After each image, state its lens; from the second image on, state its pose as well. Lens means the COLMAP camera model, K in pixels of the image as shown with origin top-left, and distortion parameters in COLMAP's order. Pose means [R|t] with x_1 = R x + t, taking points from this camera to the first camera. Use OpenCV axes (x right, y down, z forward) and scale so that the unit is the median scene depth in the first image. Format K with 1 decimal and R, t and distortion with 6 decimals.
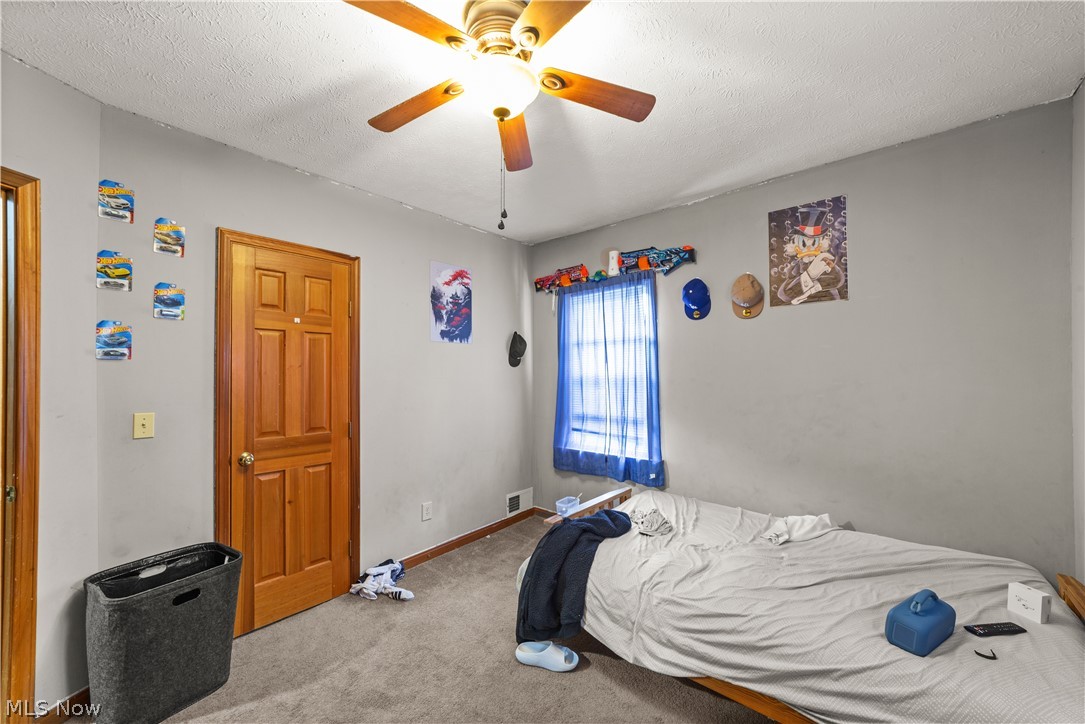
lens RADIAL K [[427.6, 0, 543.6], [0, 427.6, 376.6], [0, 0, 1]] dist [-0.001100, 0.005654]
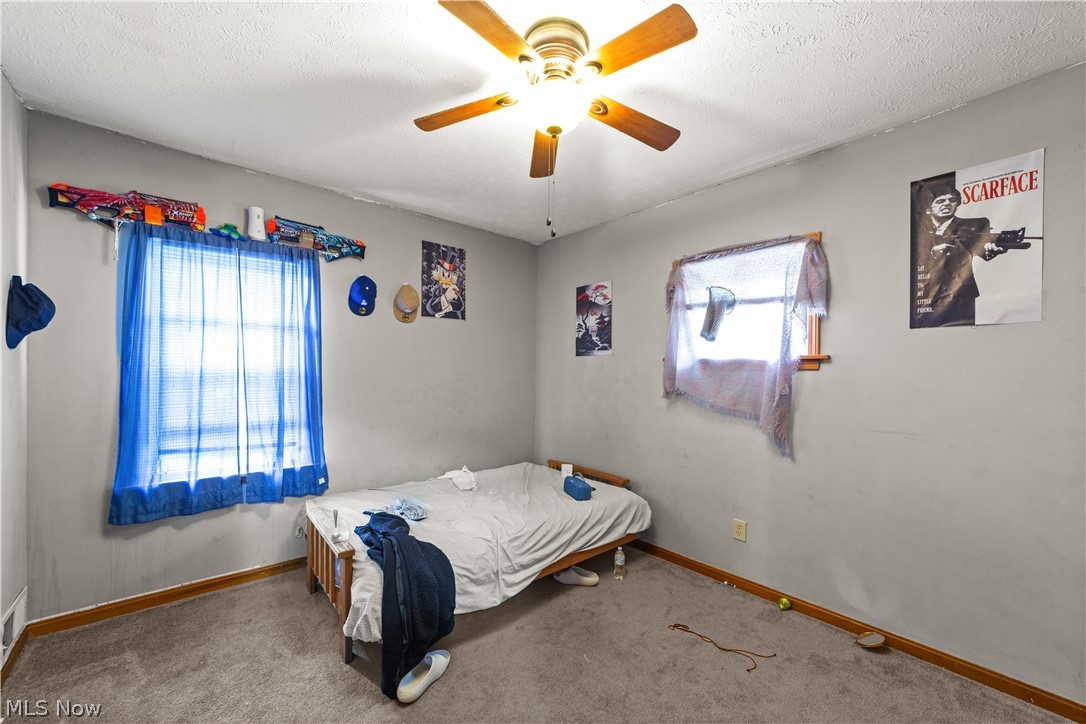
lens RADIAL K [[428.0, 0, 544.1], [0, 428.0, 376.6], [0, 0, 1]] dist [-0.001100, 0.005654]
pose [[0.135399, -0.006079, 0.990772, -0.666249], [-0.003964, 0.999970, 0.006677, 0.004740], [-0.990783, -0.004831, 0.135371, 0.476706]]
